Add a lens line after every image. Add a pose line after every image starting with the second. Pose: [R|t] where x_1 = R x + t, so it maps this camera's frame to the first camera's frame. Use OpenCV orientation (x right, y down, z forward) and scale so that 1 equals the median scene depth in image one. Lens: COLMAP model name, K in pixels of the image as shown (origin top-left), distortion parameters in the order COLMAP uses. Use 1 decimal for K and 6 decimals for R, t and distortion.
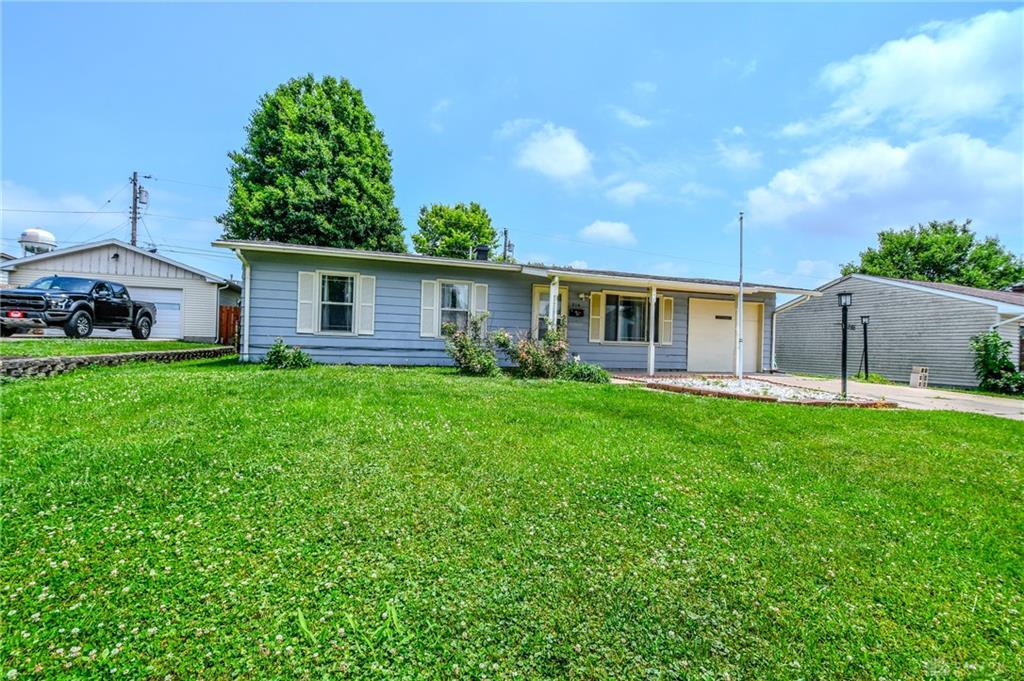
lens RADIAL K [[445.2, 0, 498.5], [0, 445.2, 347.0], [0, 0, 1]] dist [0.013201, -0.021157]
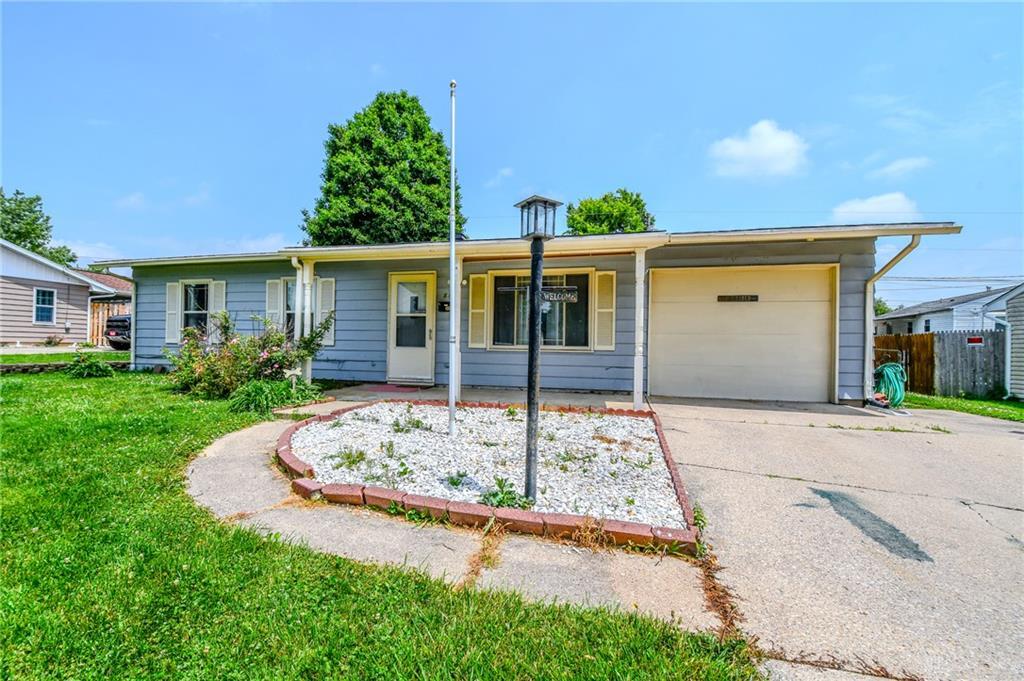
lens RADIAL K [[445.2, 0, 498.5], [0, 445.2, 347.0], [0, 0, 1]] dist [0.013201, -0.021157]
pose [[0.853256, -0.016055, -0.521245, 0.576896], [0.006542, 0.999777, -0.020085, 0.002254], [0.521451, 0.013728, 0.853171, 0.415096]]
